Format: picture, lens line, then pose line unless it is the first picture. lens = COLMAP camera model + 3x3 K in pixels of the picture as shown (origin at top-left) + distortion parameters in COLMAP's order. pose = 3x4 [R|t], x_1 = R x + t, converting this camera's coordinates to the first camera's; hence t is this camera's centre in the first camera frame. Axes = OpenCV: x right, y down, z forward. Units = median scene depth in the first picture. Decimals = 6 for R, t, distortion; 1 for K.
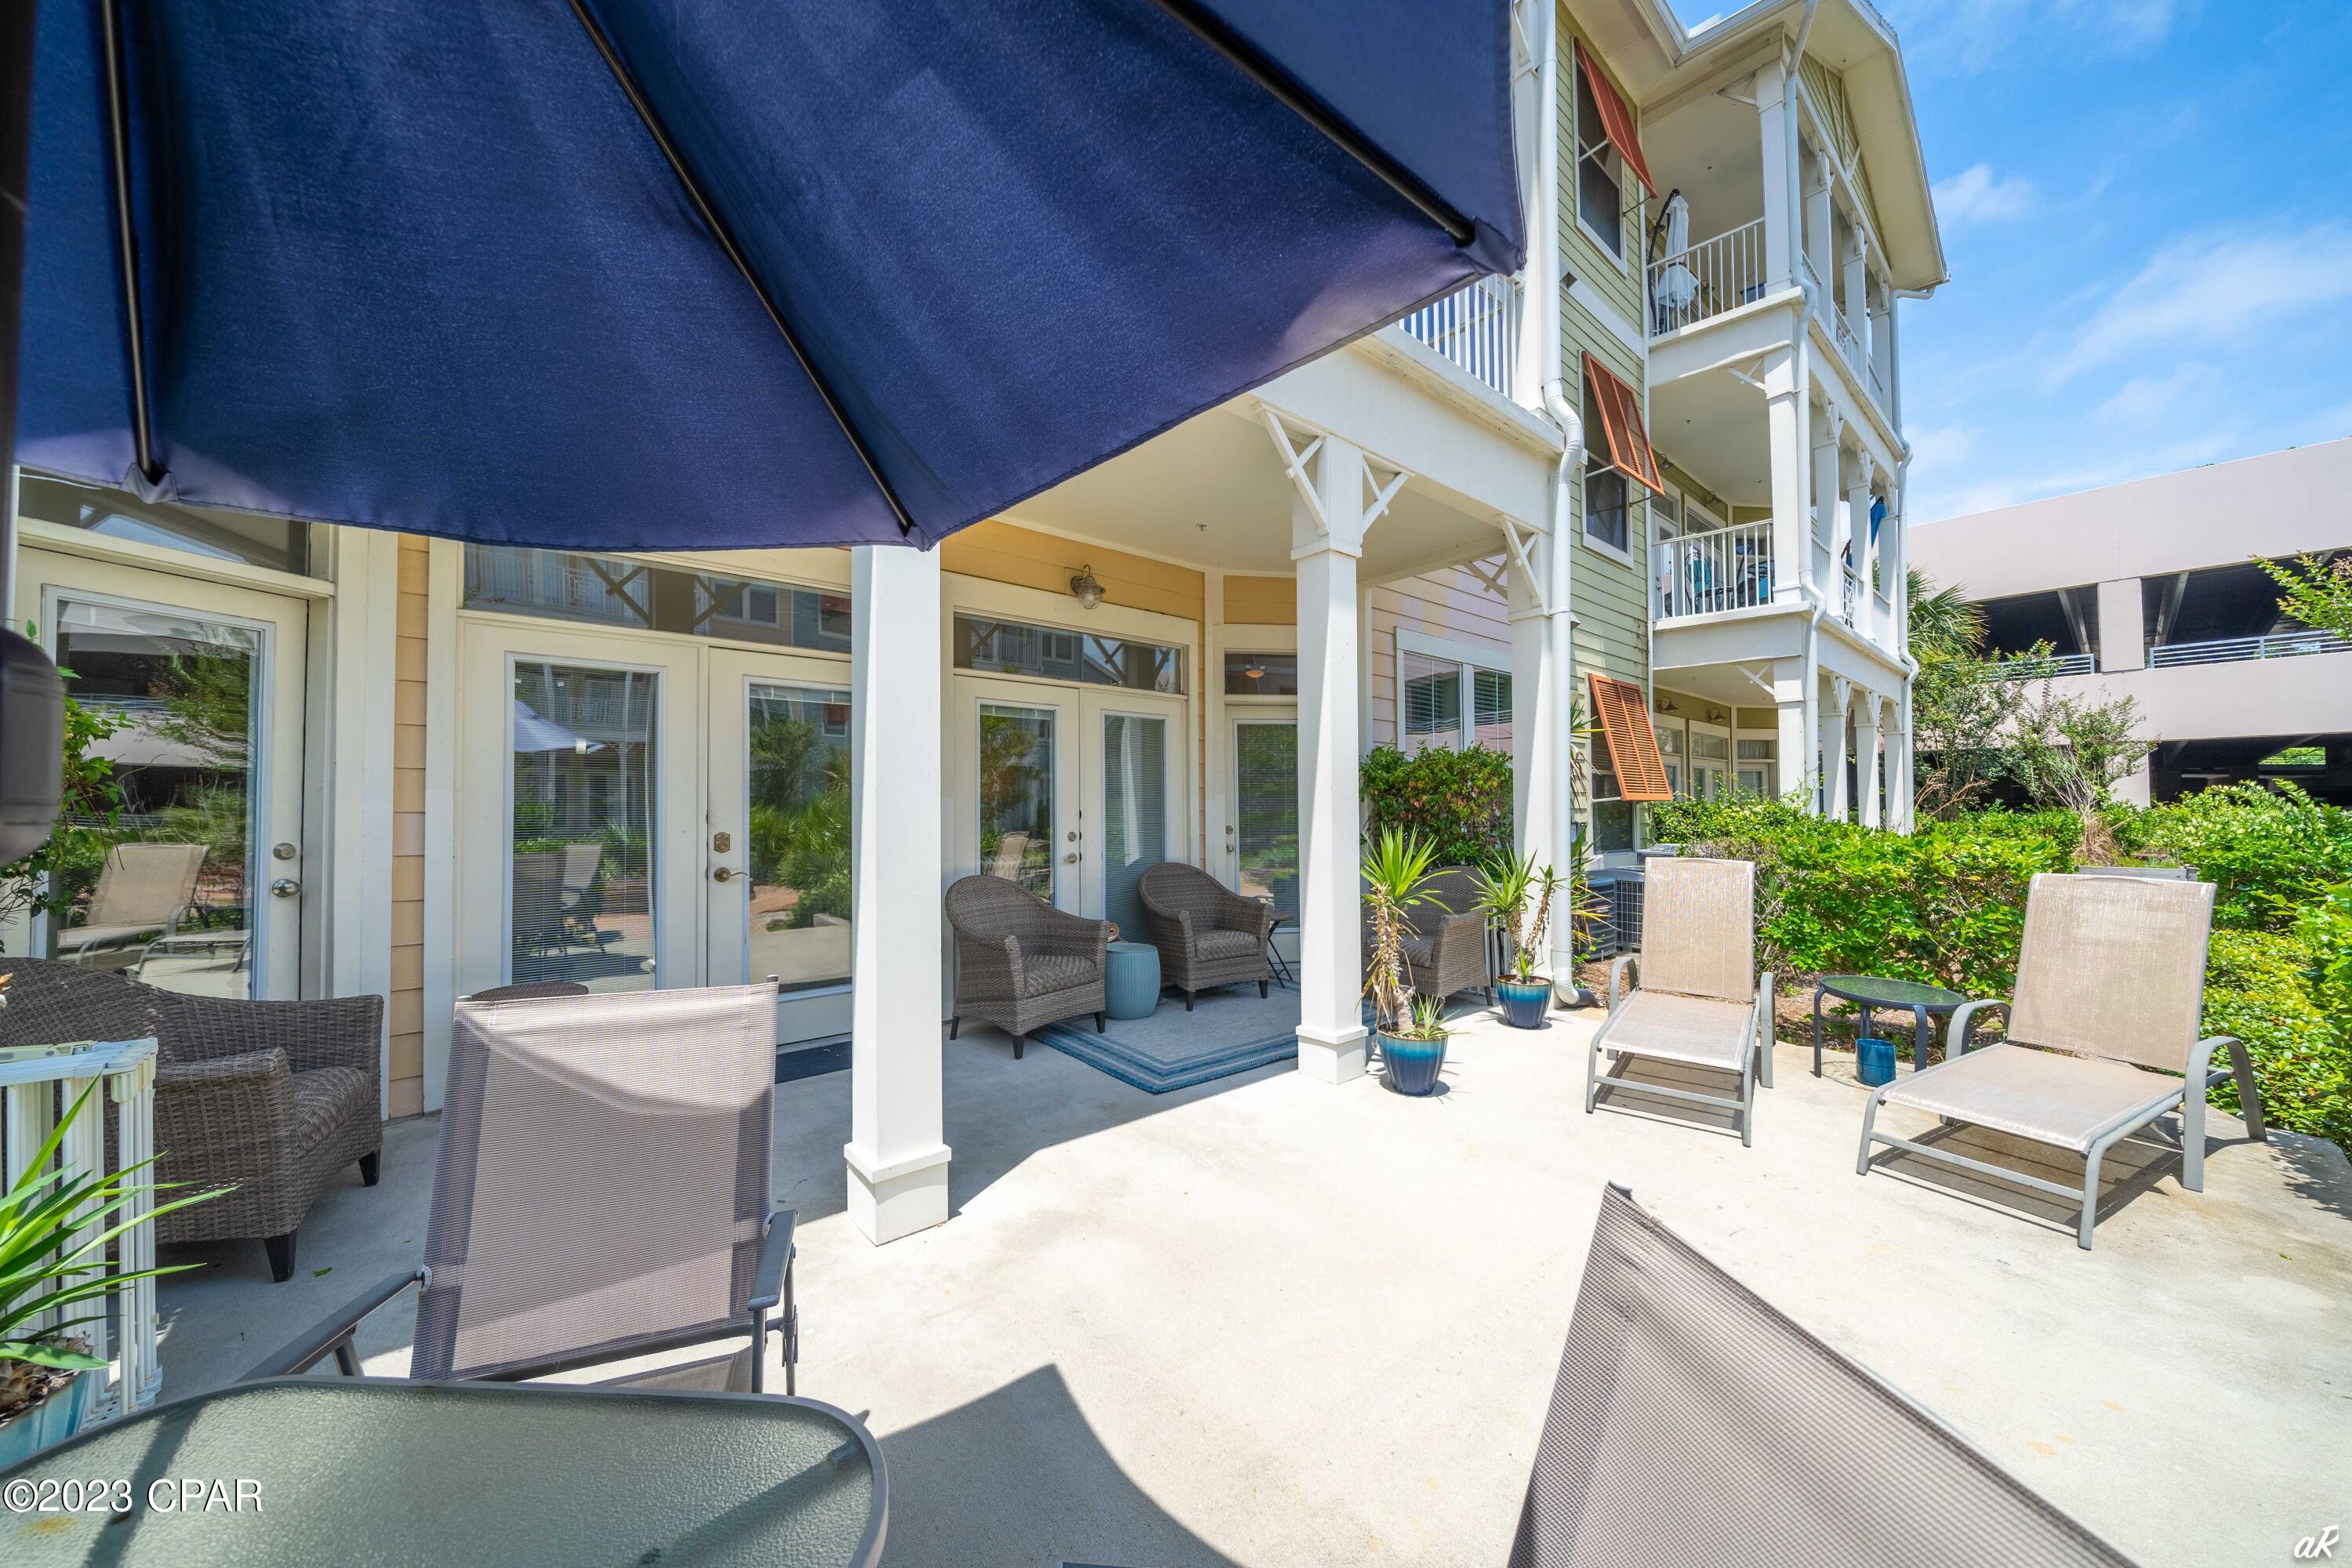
lens RADIAL K [[833.1, 0, 1179.0], [0, 833.1, 793.8], [0, 0, 1]] dist [0.000327, 0.000013]
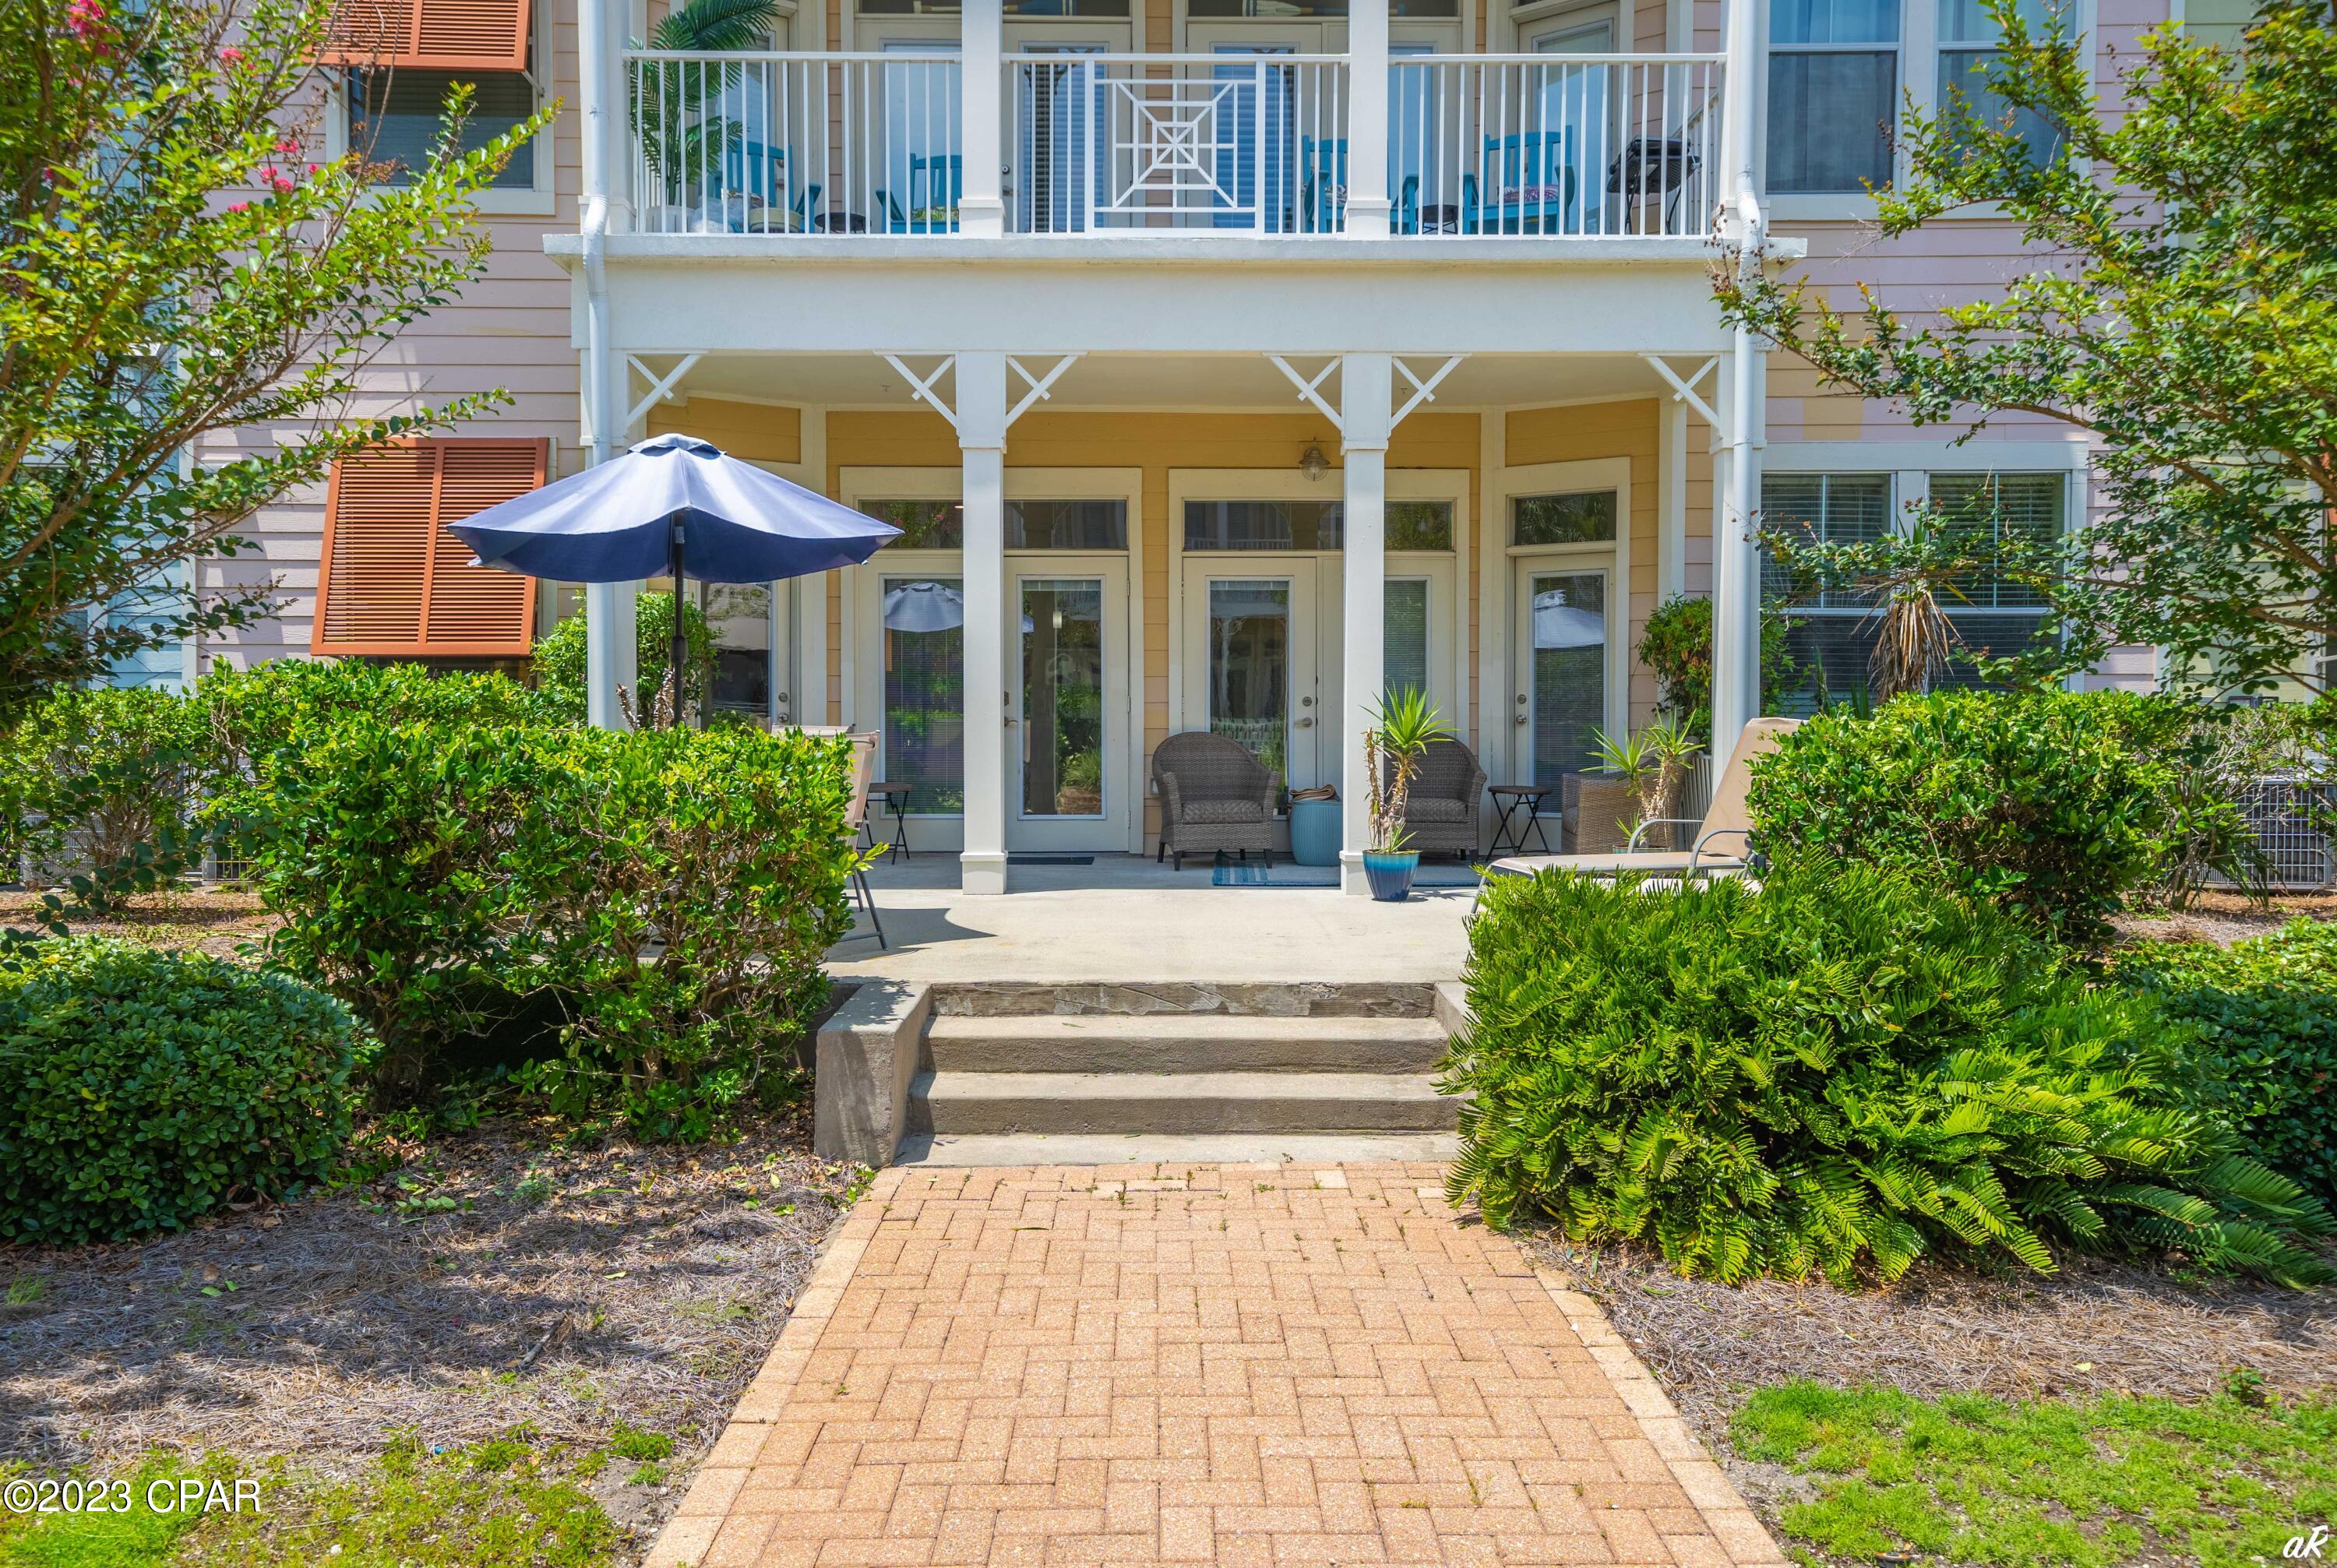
lens RADIAL K [[1706.2, 0, 1168.2], [0, 1706.2, 743.9], [0, 0, 1]] dist [0.047513, 0.003714]
pose [[0.764557, 0.005927, -0.644529, 1.445066], [0.010898, 0.999696, 0.022120, 0.072377], [0.644464, -0.023936, 0.764260, -0.958610]]
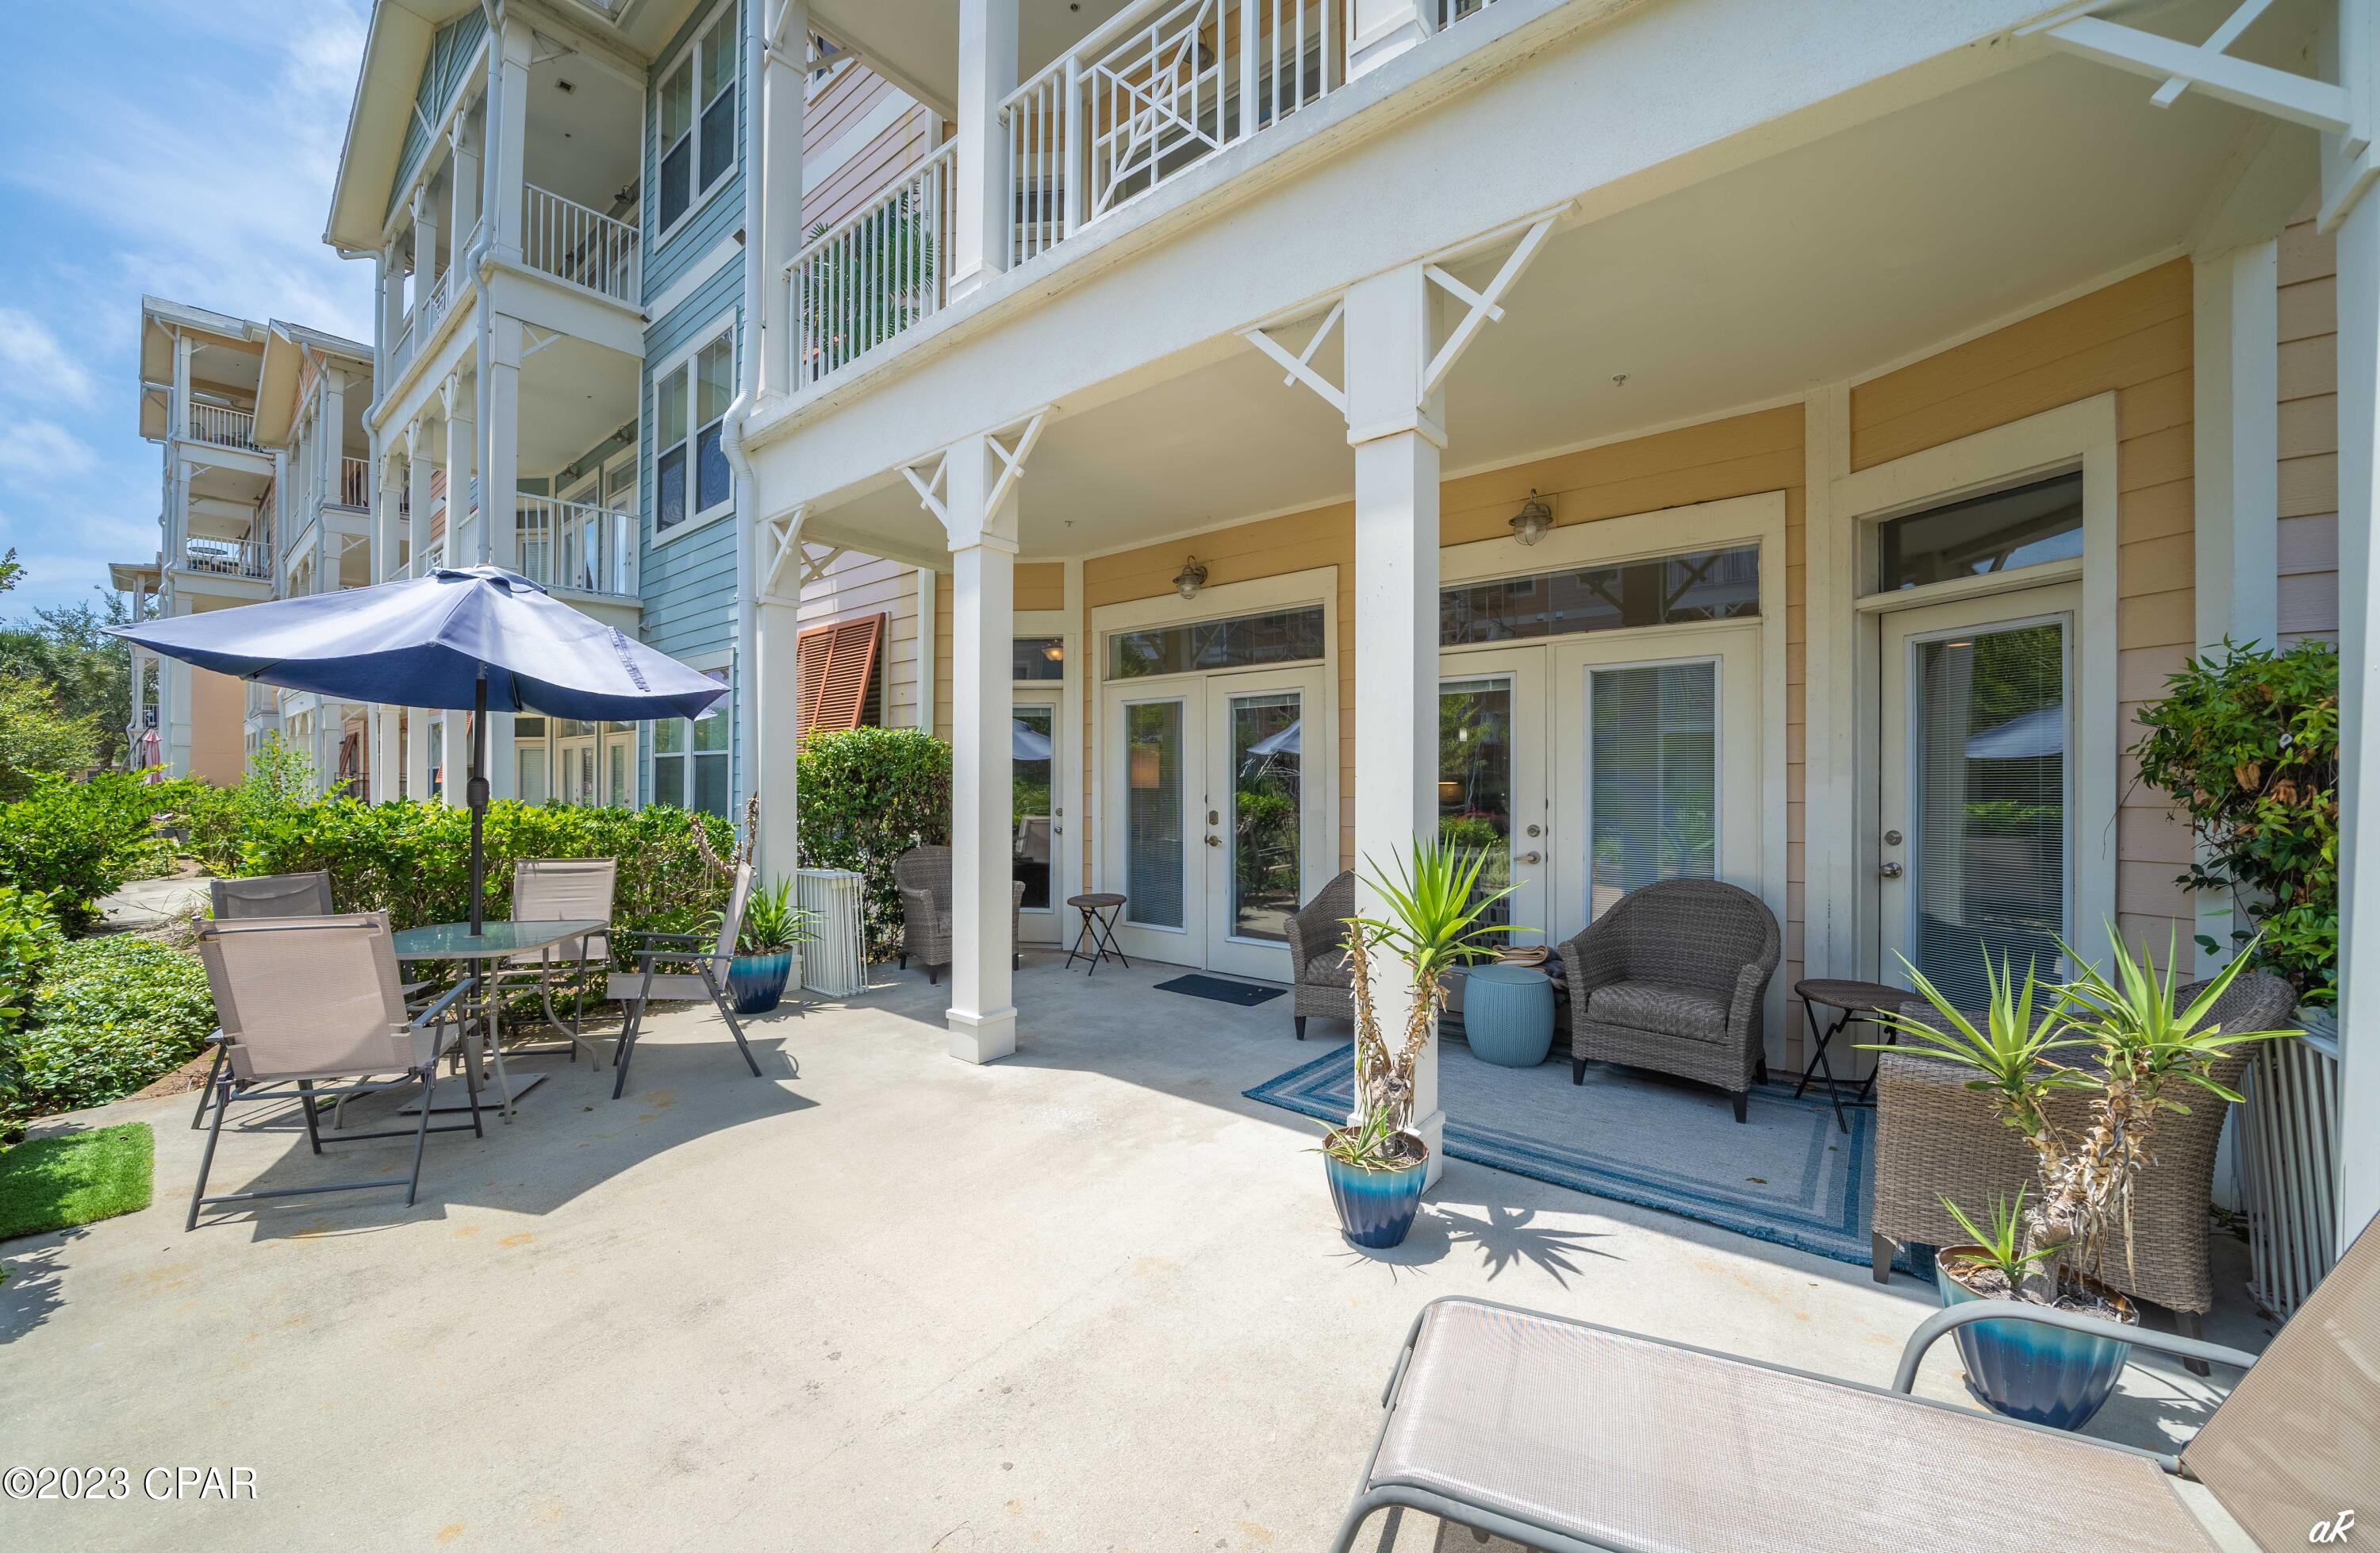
lens RADIAL K [[855.1, 0, 1162.0], [0, 855.1, 785.0], [0, 0, 1]] dist [-0.016419, 0.000125]
pose [[0.175431, -0.005347, -0.984477, 0.809069], [0.010764, 0.999936, -0.003513, 0.008497], [0.984433, -0.009981, 0.175477, 0.655316]]
